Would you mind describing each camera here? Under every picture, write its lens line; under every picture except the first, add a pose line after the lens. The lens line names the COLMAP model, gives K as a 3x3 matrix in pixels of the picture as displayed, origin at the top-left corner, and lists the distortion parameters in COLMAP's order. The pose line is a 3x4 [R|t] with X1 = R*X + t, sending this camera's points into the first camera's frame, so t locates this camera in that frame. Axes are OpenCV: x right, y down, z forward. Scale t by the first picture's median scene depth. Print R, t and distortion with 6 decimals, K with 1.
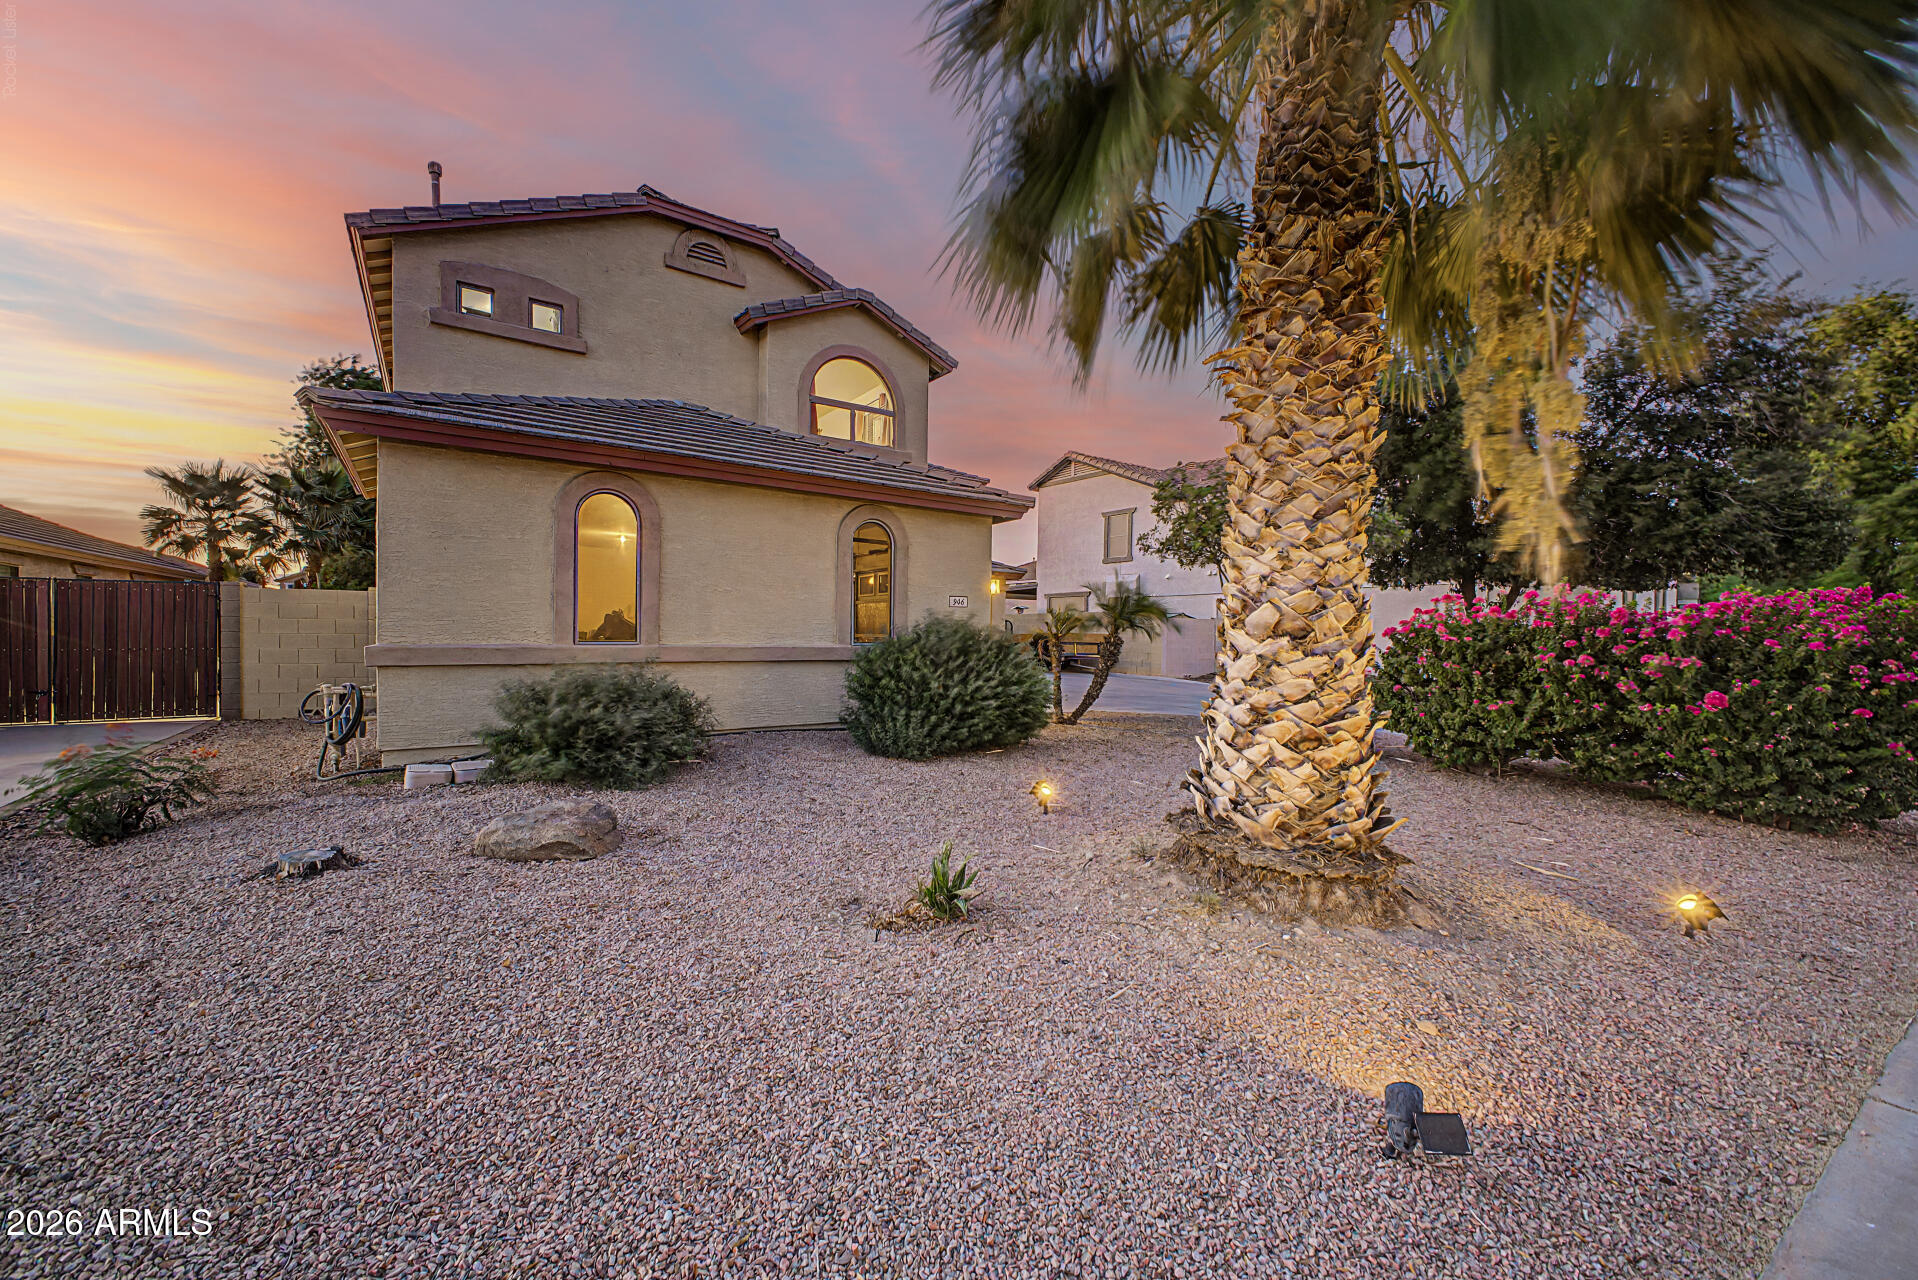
lens RADIAL K [[752.9, 0, 957.3], [0, 752.9, 640.0], [0, 0, 1]] dist [0.010189, -0.002778]
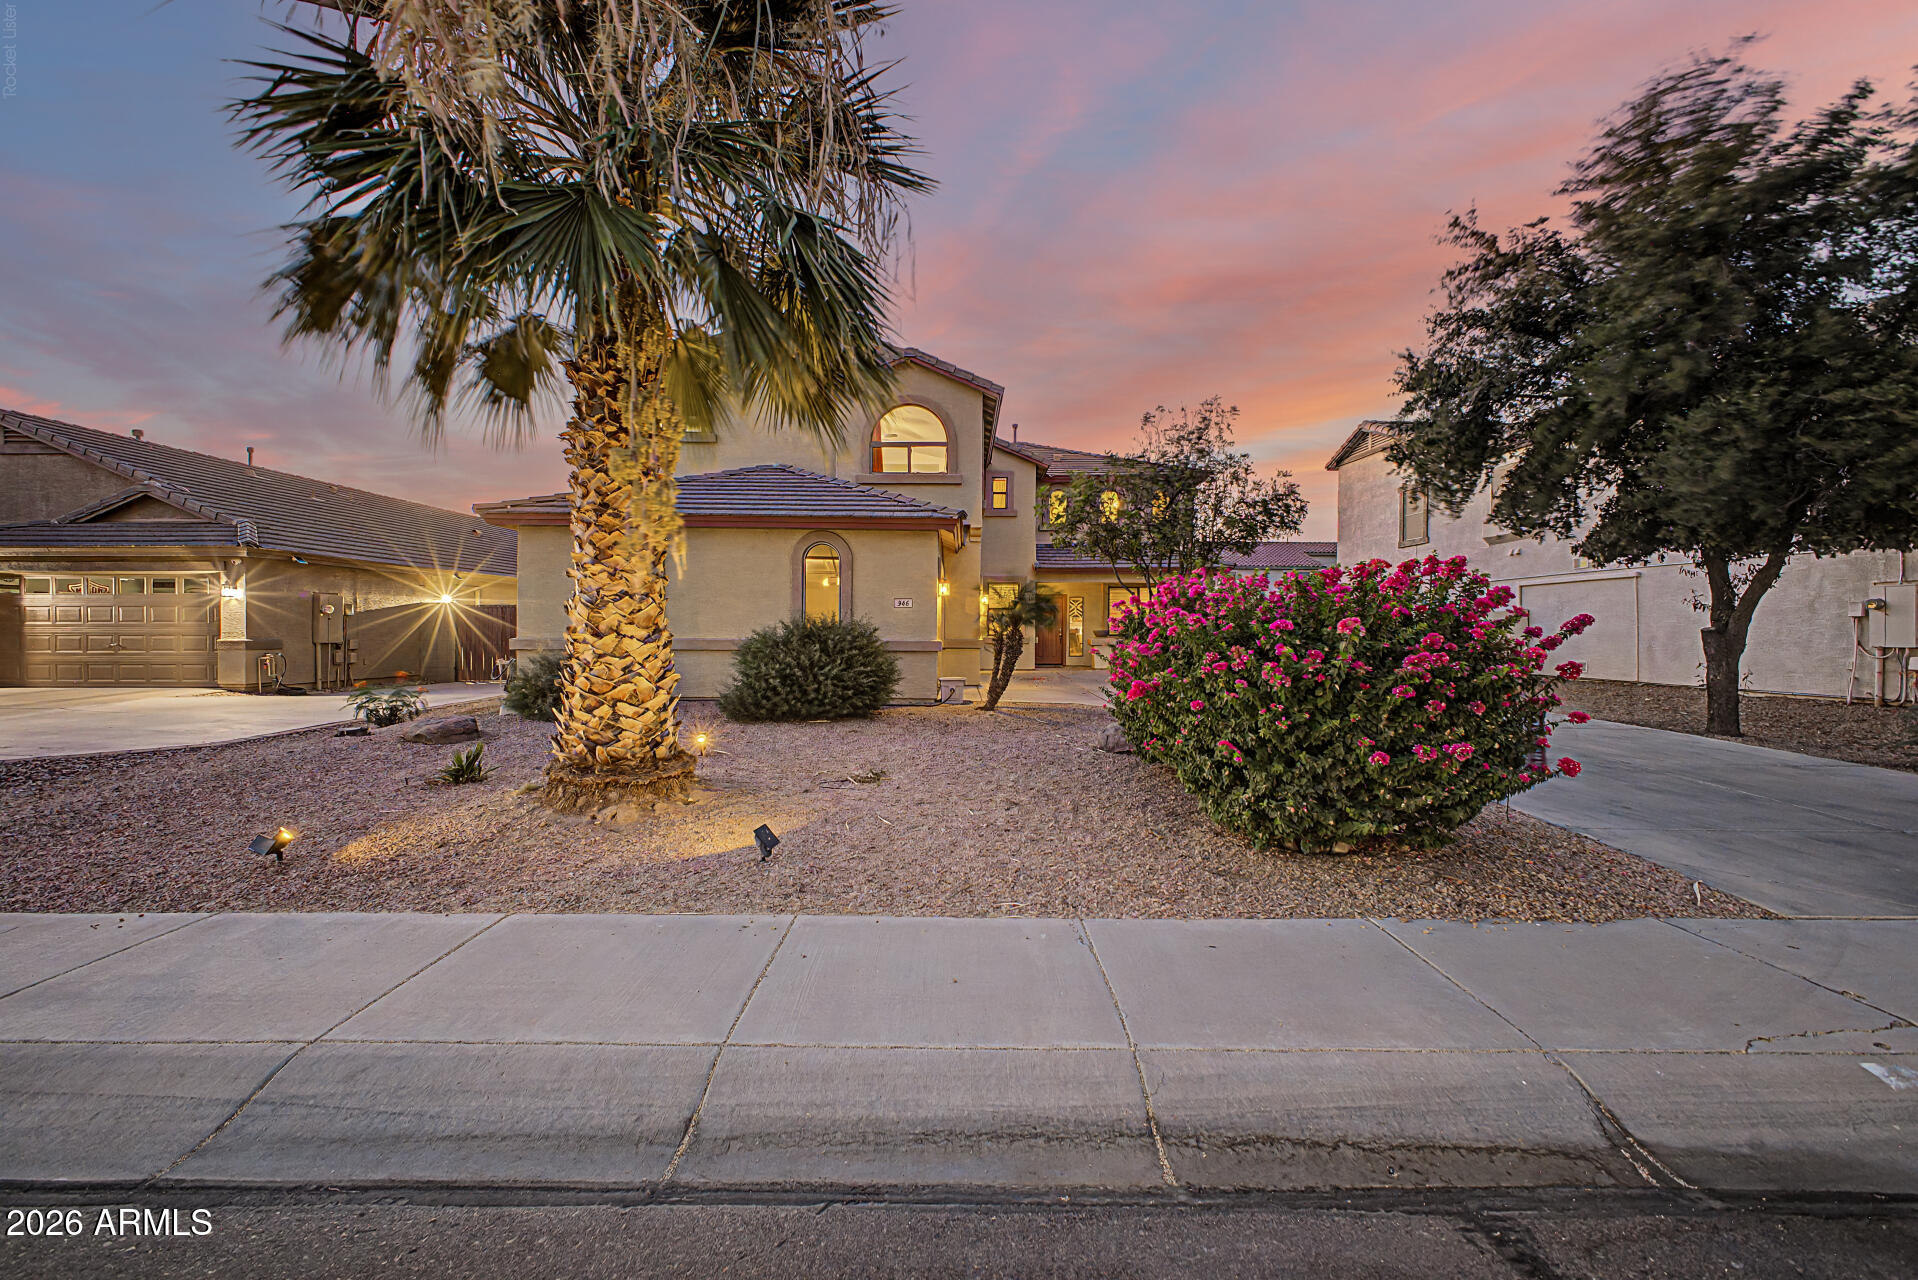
lens RADIAL K [[752.9, 0, 957.7], [0, 752.9, 641.8], [0, 0, 1]] dist [0.010189, -0.002778]
pose [[0.816591, -0.004047, -0.577202, 0.629067], [0.001388, 0.999986, -0.005048, 0.013611], [0.577215, 0.003321, 0.816586, 0.059724]]
